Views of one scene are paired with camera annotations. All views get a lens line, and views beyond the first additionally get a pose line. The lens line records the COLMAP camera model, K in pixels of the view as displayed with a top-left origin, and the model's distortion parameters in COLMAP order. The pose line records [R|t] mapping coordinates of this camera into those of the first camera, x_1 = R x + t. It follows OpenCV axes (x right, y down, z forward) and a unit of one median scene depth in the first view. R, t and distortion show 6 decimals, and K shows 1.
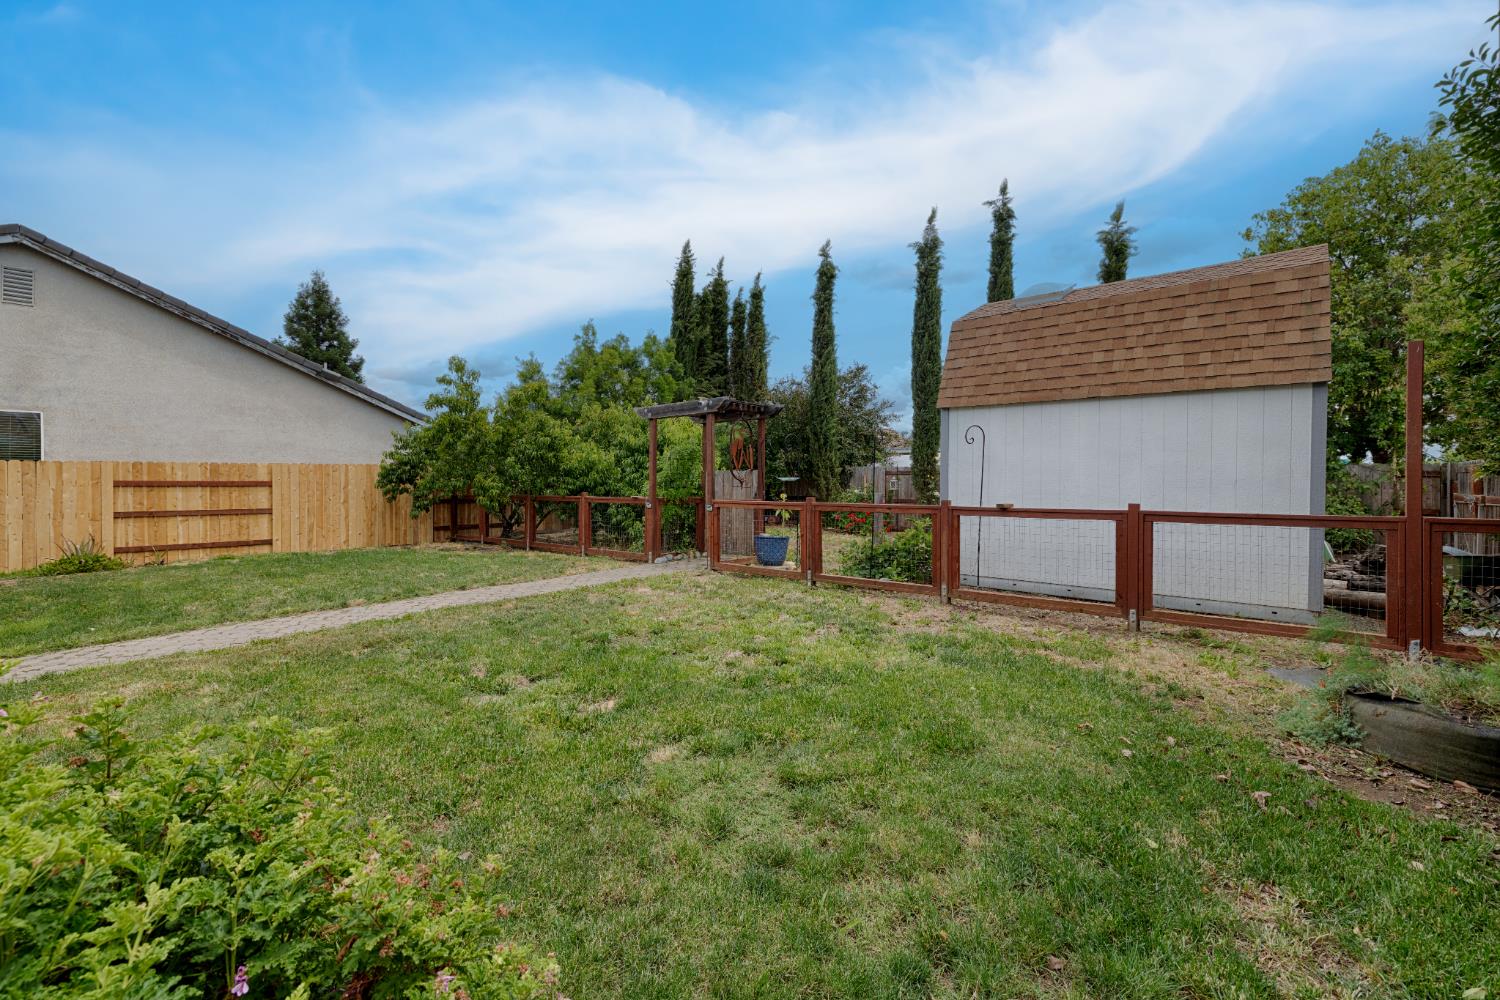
lens RADIAL K [[650.9, 0, 752.8], [0, 650.9, 496.7], [0, 0, 1]] dist [0.000447, -0.000449]
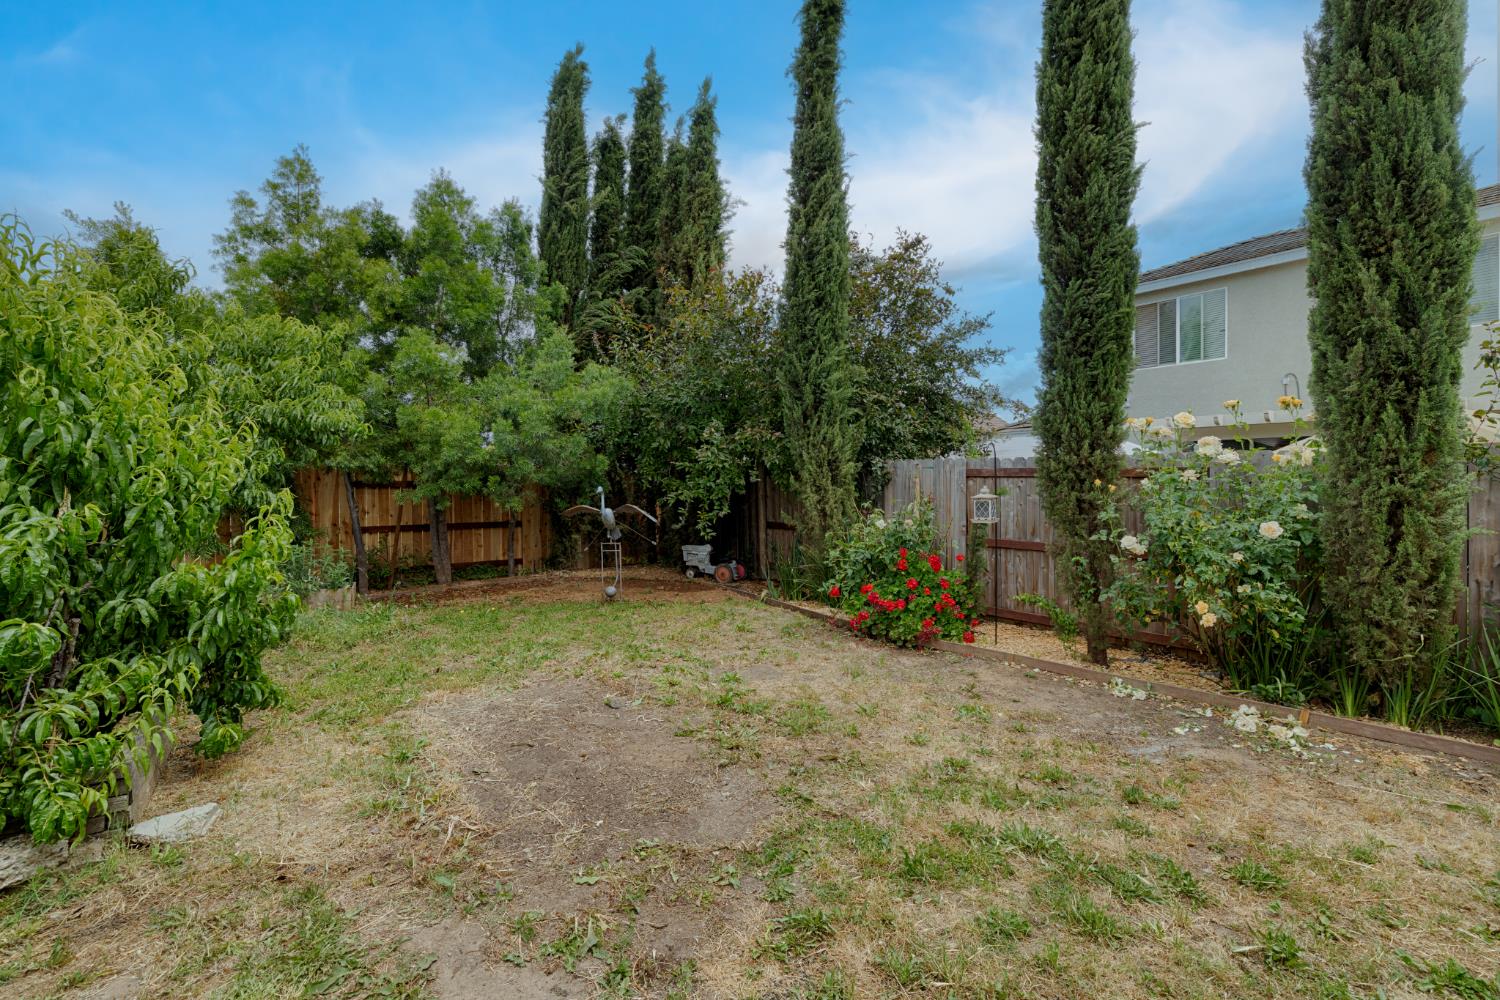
lens RADIAL K [[650.9, 0, 755.8], [0, 650.9, 490.1], [0, 0, 1]] dist [0.000447, -0.000449]
pose [[0.989569, -0.005336, -0.143963, 0.131492], [0.003429, 0.999903, -0.013495, -0.021341], [0.144021, 0.012861, 0.989491, 0.579168]]
